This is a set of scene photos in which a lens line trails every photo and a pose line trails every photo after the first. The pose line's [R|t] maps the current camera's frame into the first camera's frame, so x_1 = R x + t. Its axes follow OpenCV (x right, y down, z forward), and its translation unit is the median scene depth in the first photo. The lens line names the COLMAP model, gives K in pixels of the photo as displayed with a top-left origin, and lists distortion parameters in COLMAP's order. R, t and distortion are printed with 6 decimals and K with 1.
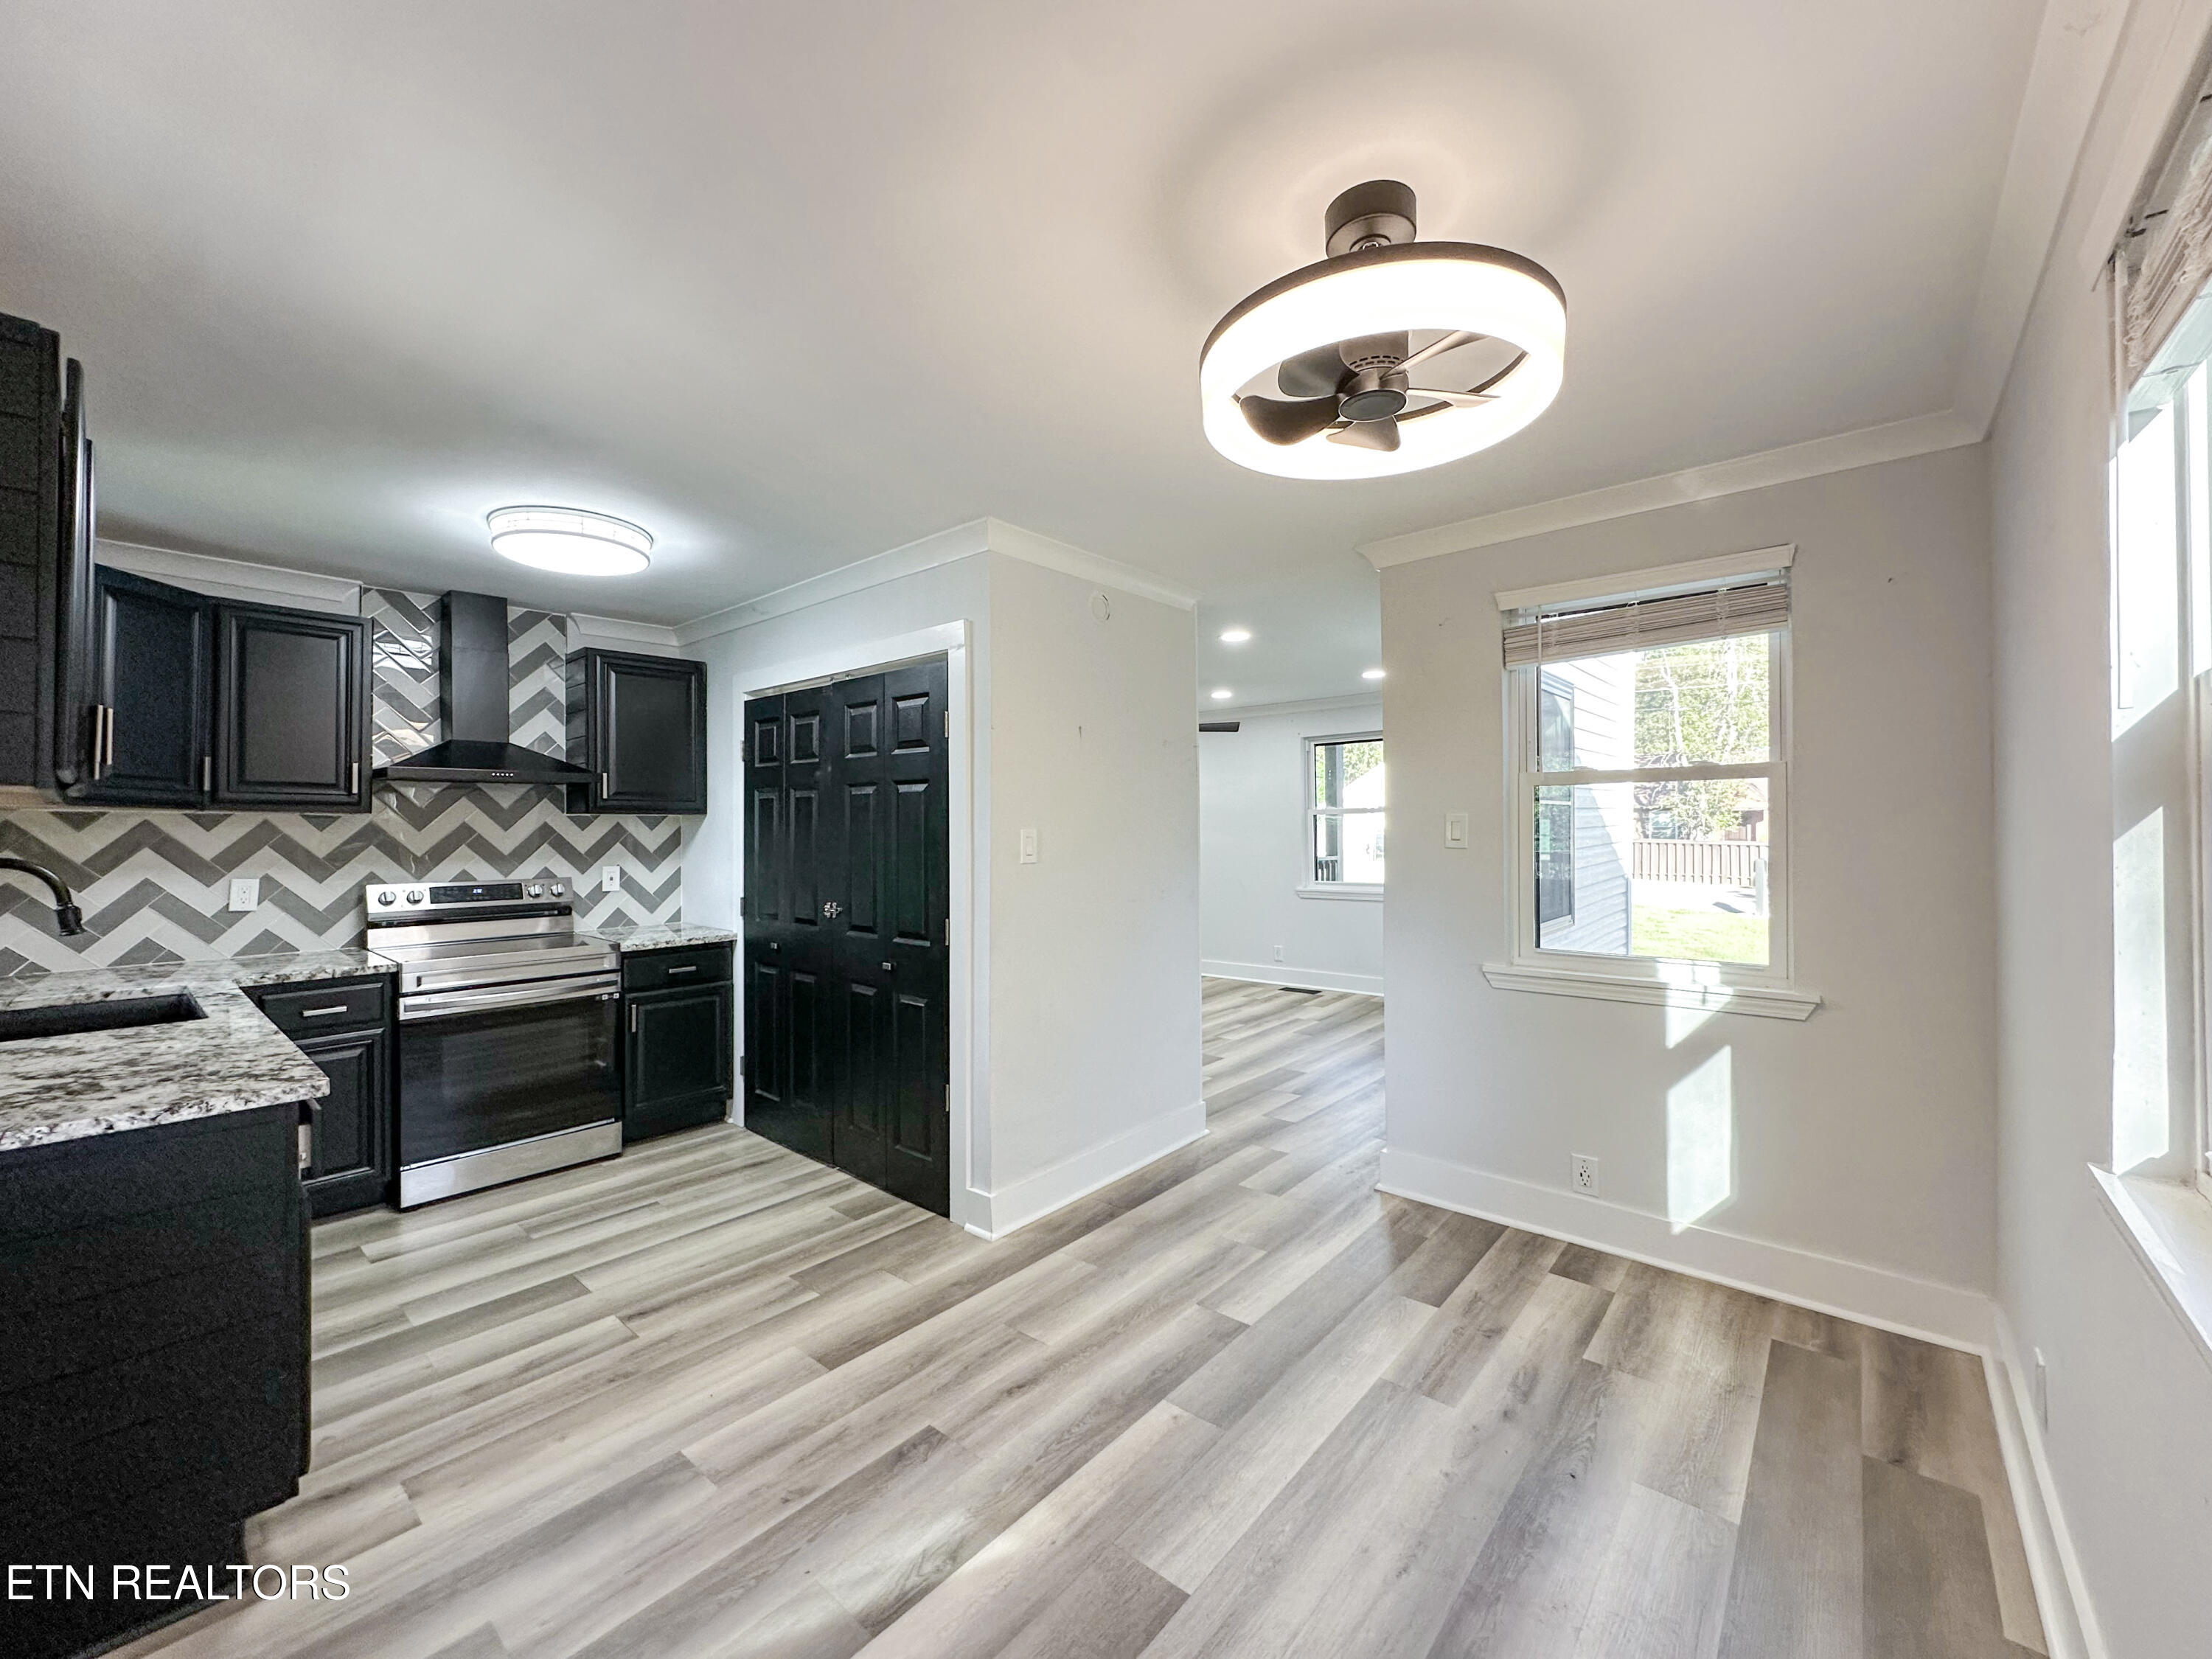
lens RADIAL K [[889.0, 0, 1077.6], [0, 889.0, 835.8], [0, 0, 1]] dist [-0.009643, 0.001315]
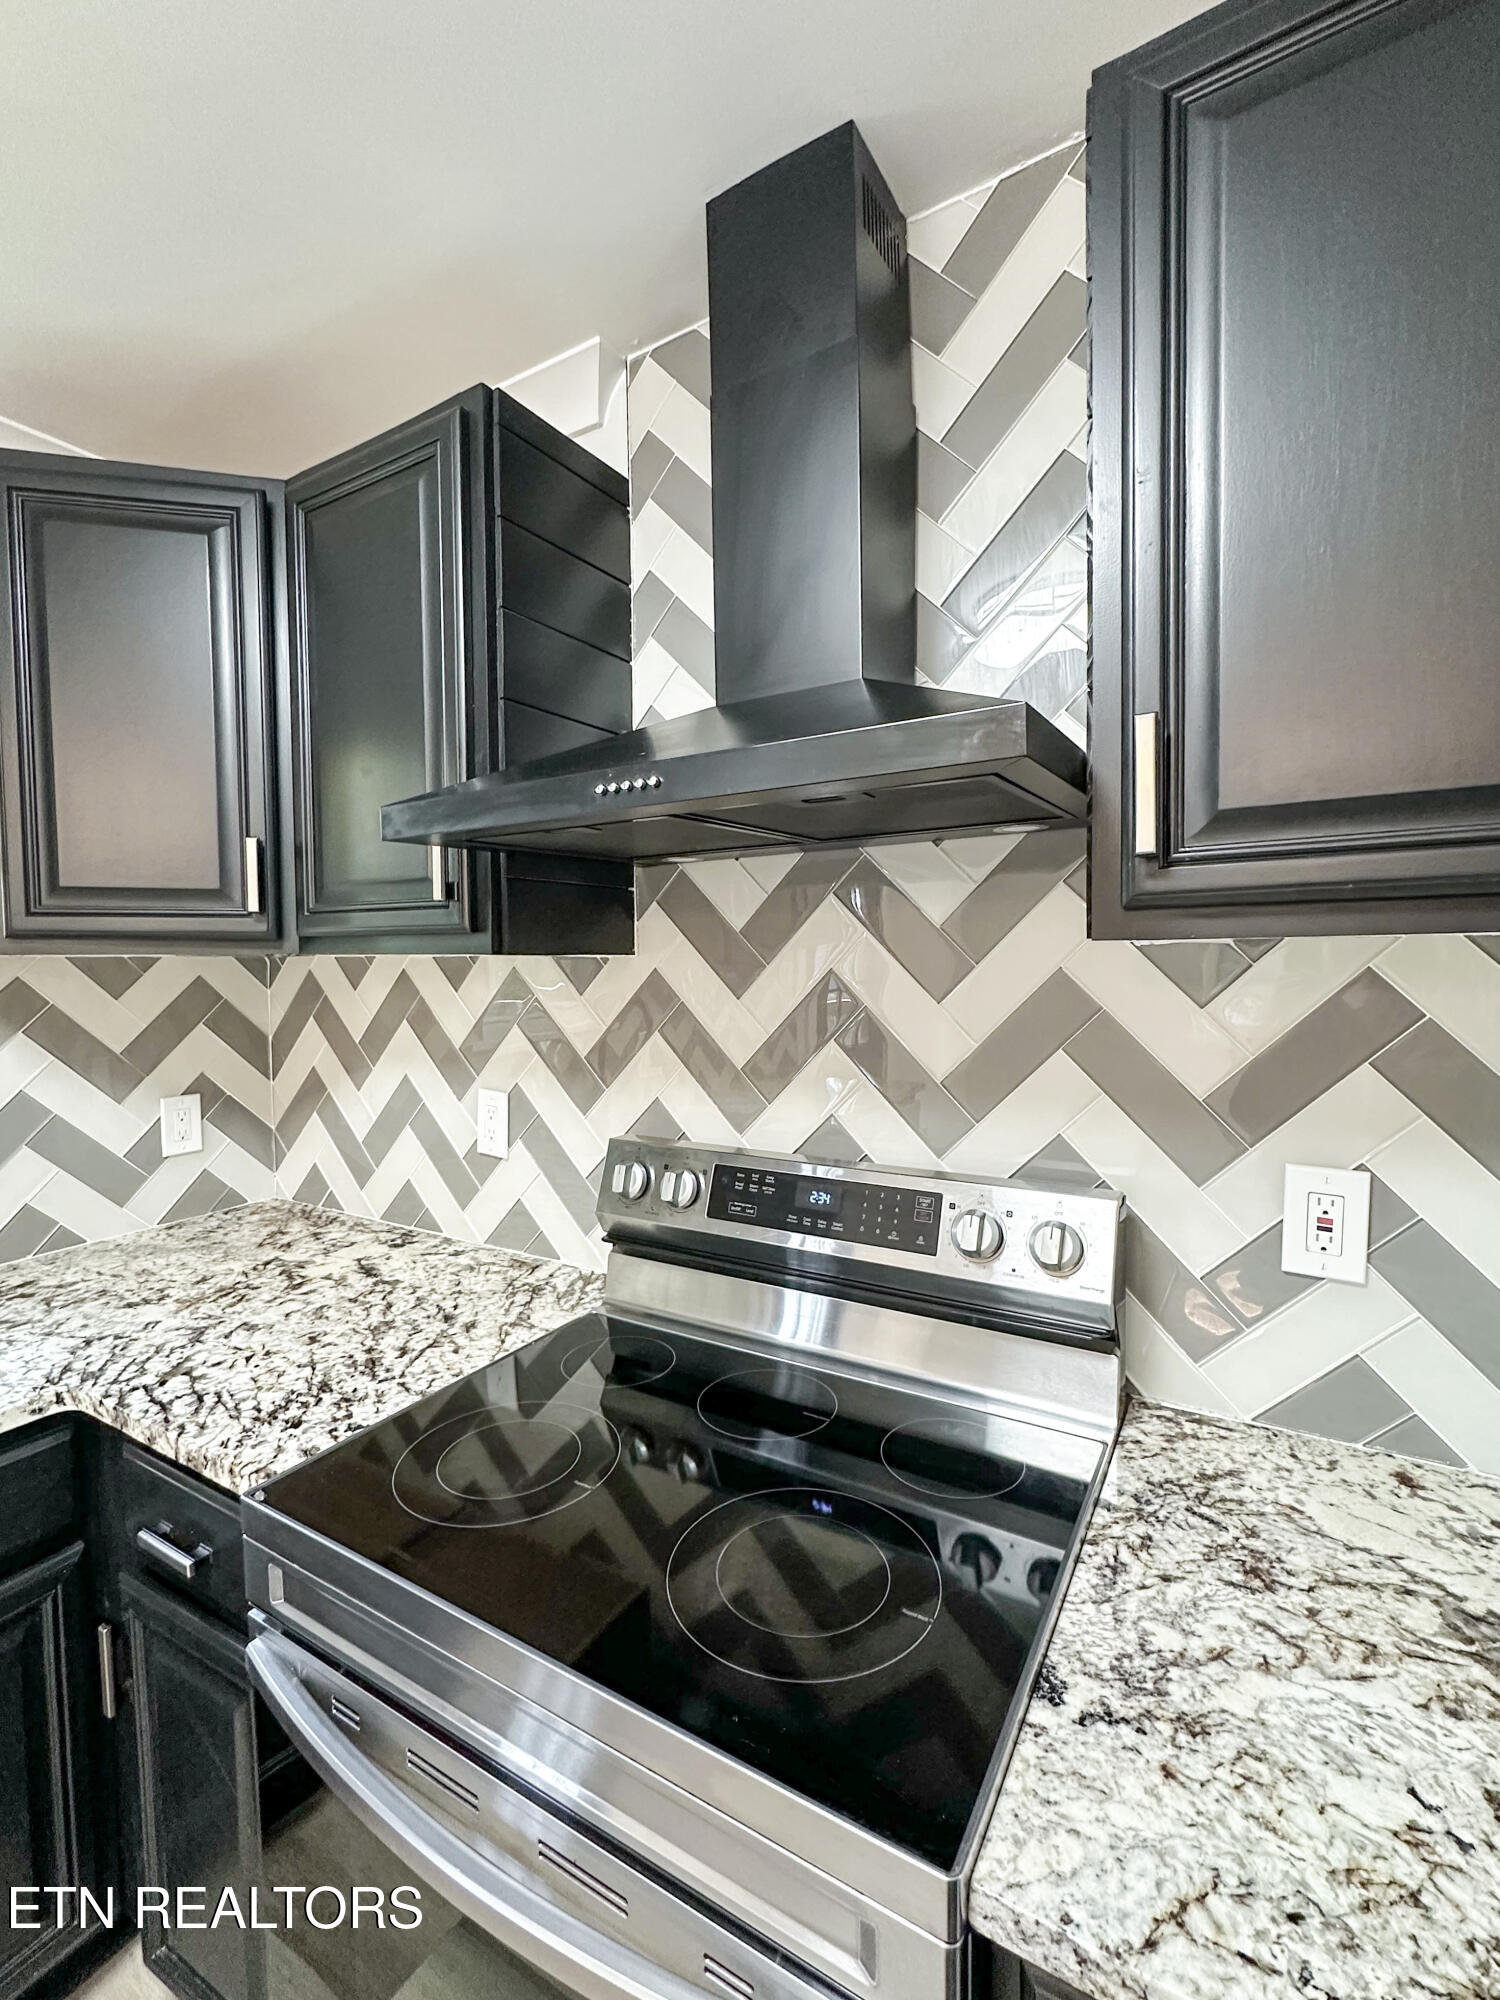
lens RADIAL K [[899.6, 0, 751.8], [0, 899.6, 991.1], [0, 0, 1]] dist [-0.010753, 0.000866]
pose [[0.232098, 0.039505, -0.971890, -0.526883], [0.001973, 0.999154, 0.041085, -0.031047], [0.972690, -0.011453, 0.231824, 1.245873]]
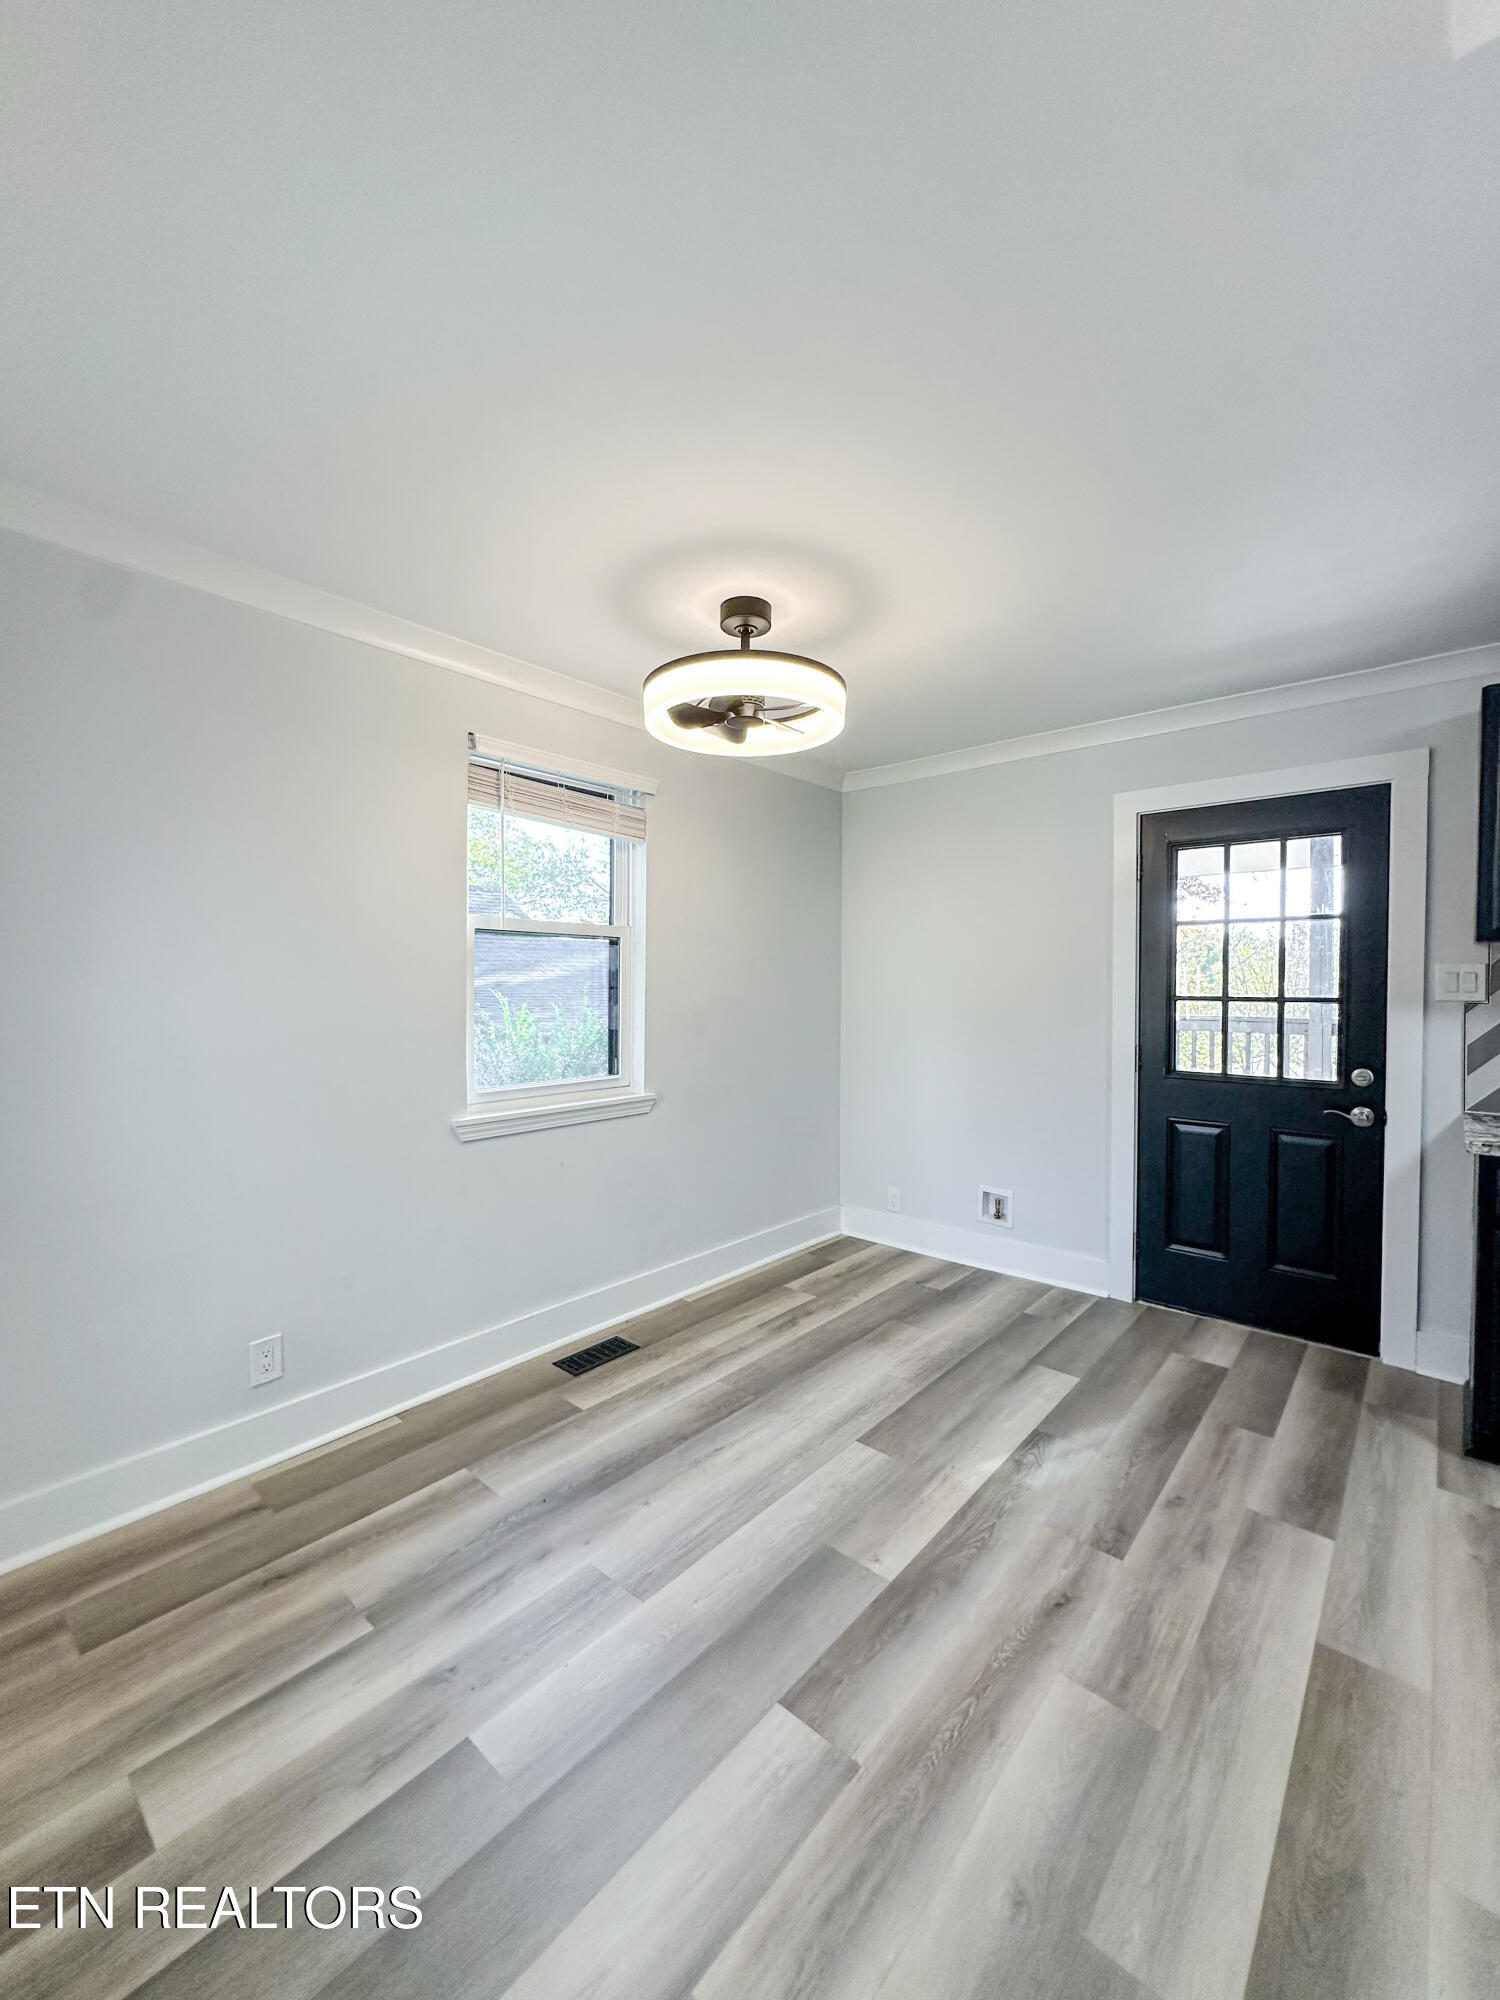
lens RADIAL K [[803.8, 0, 791.8], [0, 803.8, 986.0], [0, 0, 1]] dist [-0.009643, 0.001315]
pose [[-0.997577, 0.005948, -0.069317, 0.181907], [0.004964, 0.999885, 0.014359, 0.004813], [0.069394, 0.013980, -0.997491, 1.299004]]
